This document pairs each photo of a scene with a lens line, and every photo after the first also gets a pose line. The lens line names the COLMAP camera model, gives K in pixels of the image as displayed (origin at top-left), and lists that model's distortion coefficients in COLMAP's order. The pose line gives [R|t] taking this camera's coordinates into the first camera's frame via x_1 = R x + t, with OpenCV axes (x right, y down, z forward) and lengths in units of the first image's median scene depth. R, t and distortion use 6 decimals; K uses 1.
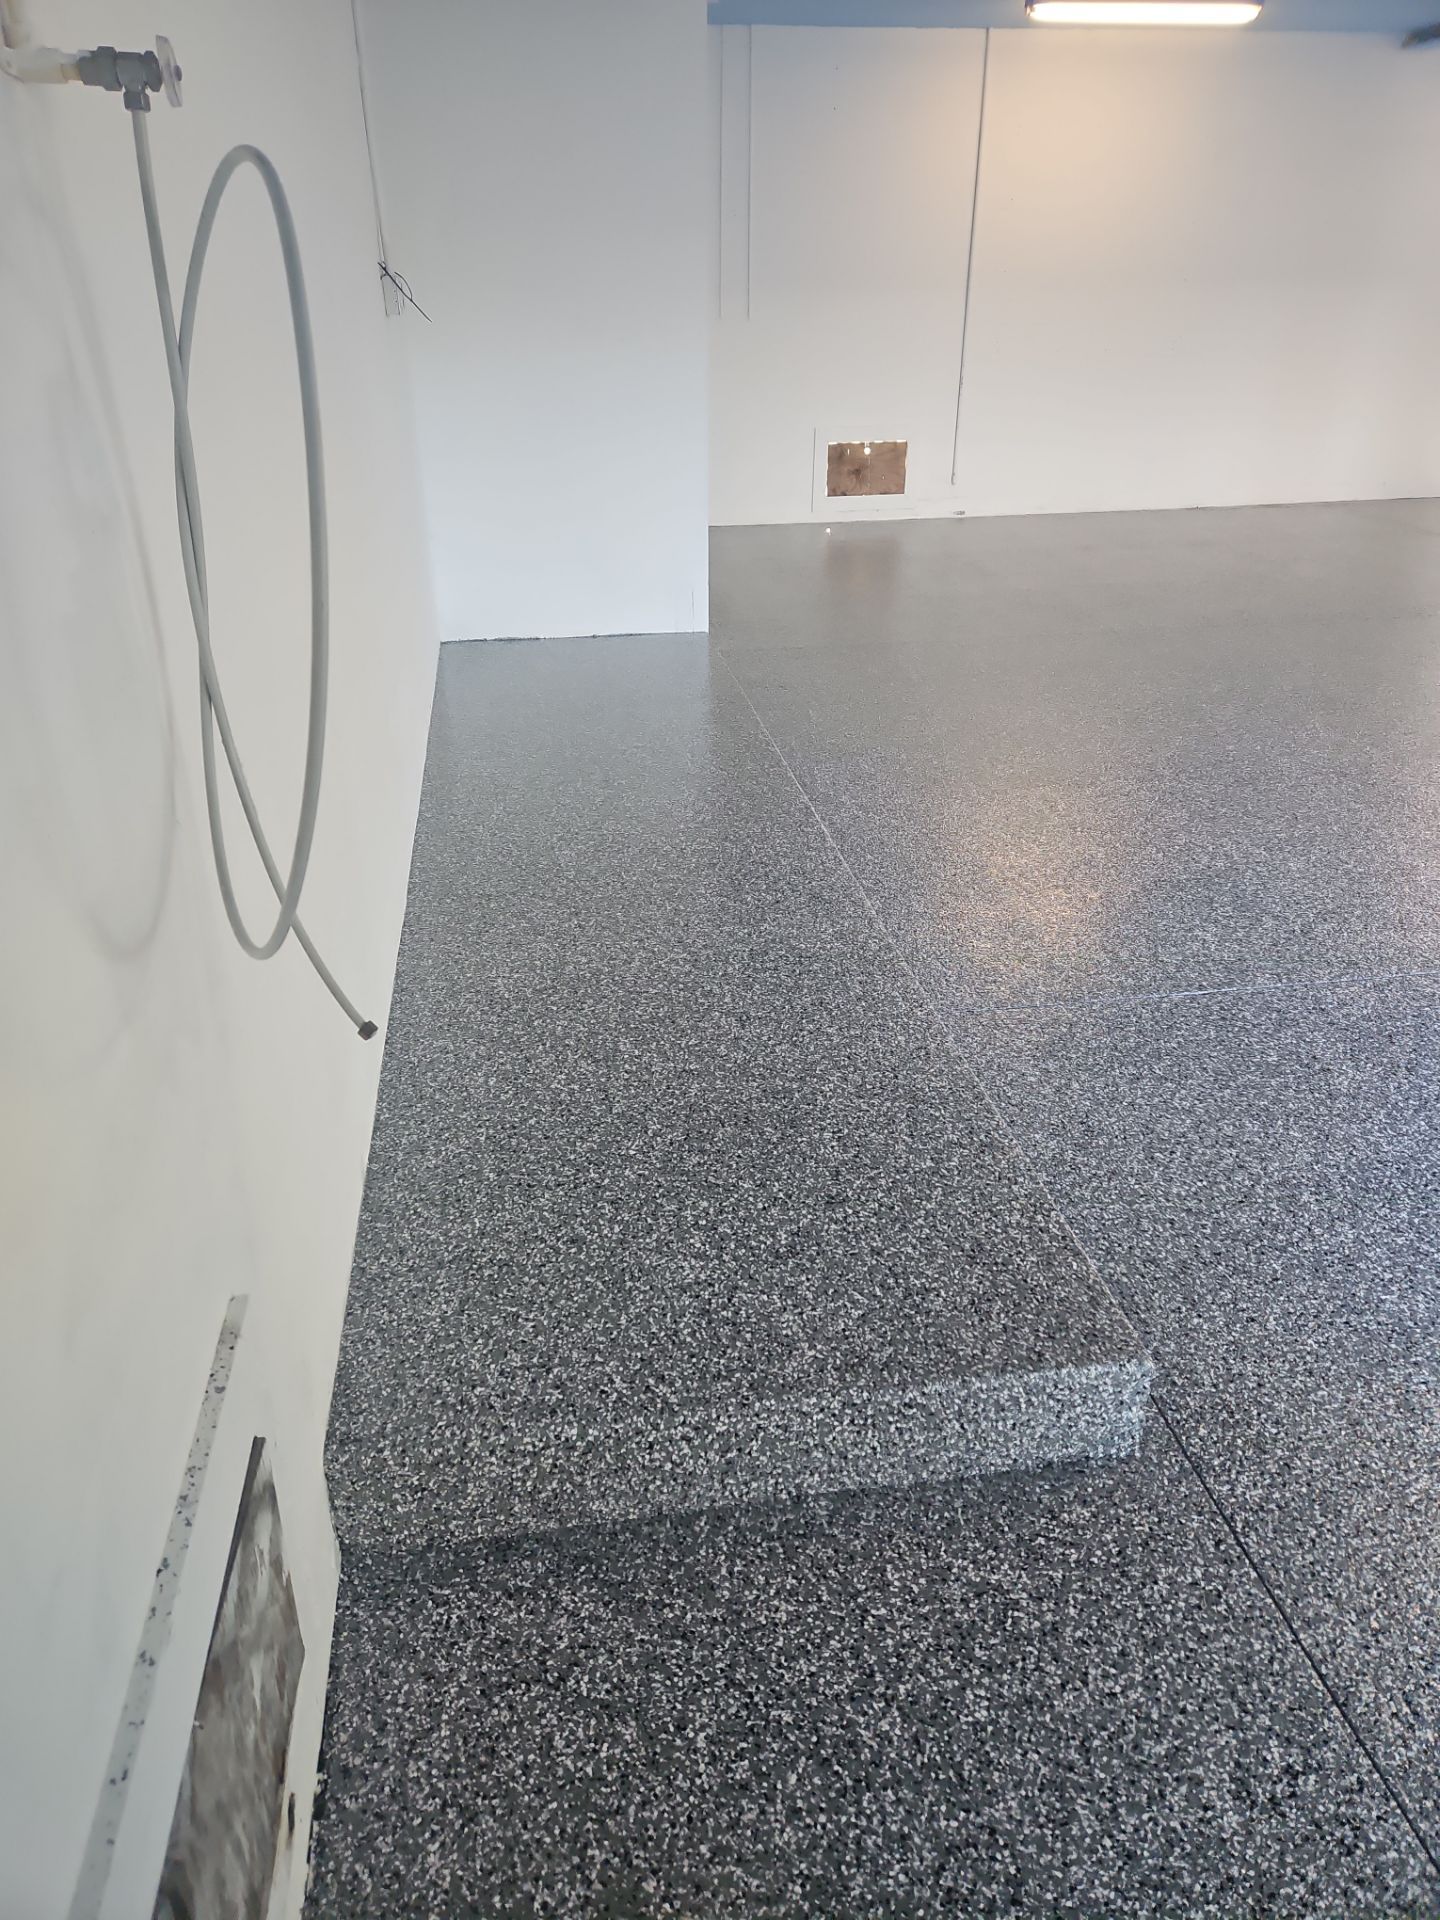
lens RADIAL K [[1288.1, 0, 693.3], [0, 1288.1, 949.0], [0, 0, 1]] dist [0.085979, -0.064348]
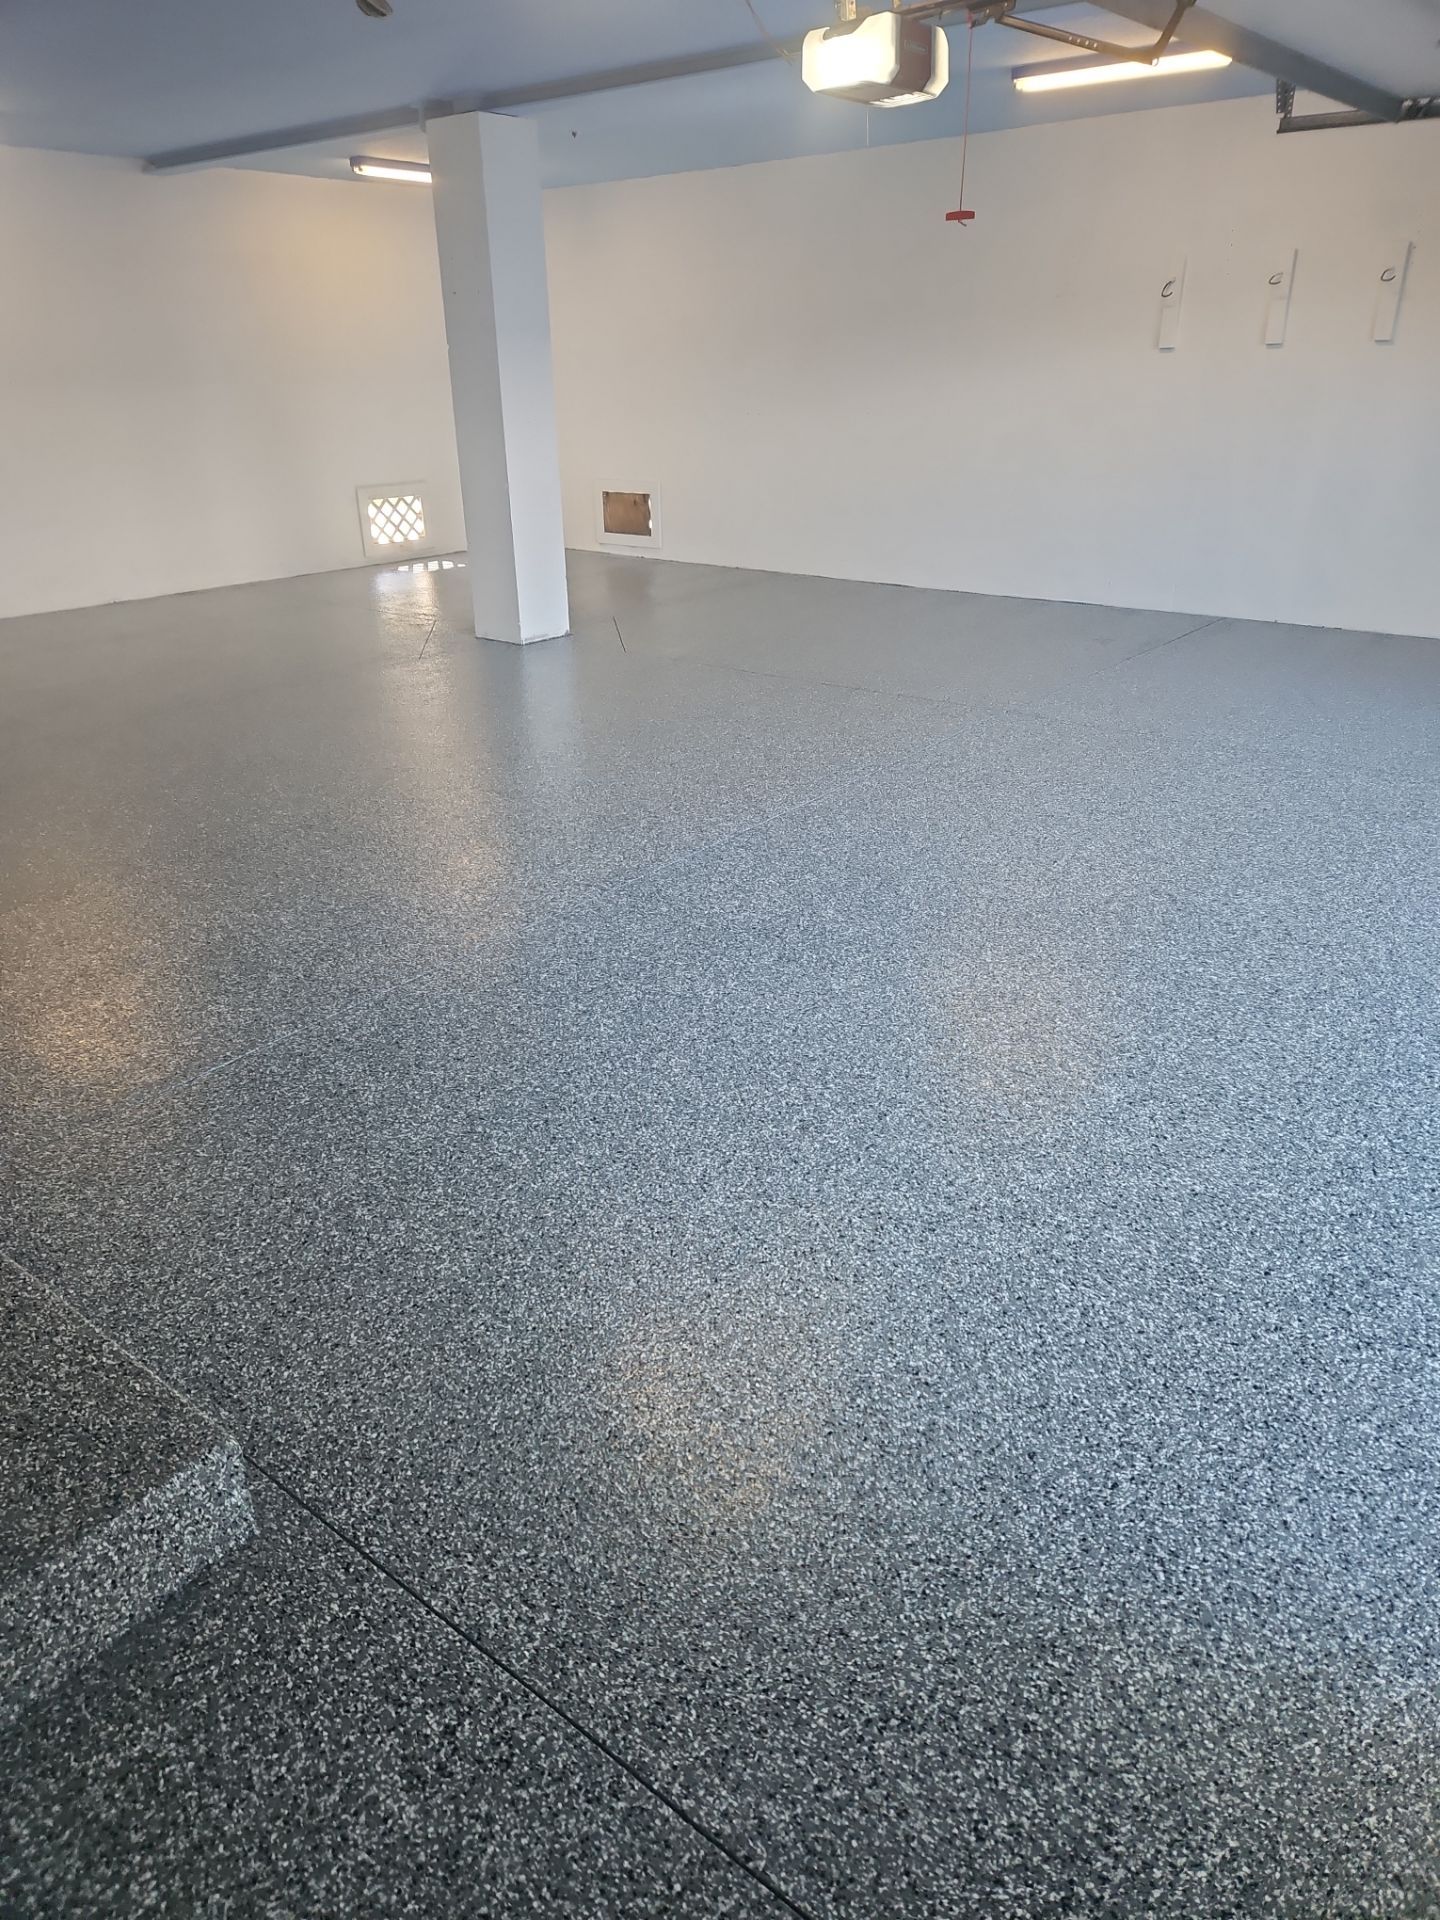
lens RADIAL K [[1288.1, 0, 699.8], [0, 1288.1, 944.6], [0, 0, 1]] dist [0.085979, -0.064348]
pose [[0.732294, -0.286744, 0.617676, 0.099314], [0.326447, 0.943831, 0.051133, 0.024562], [-0.597644, 0.164194, 0.784769, -0.055463]]
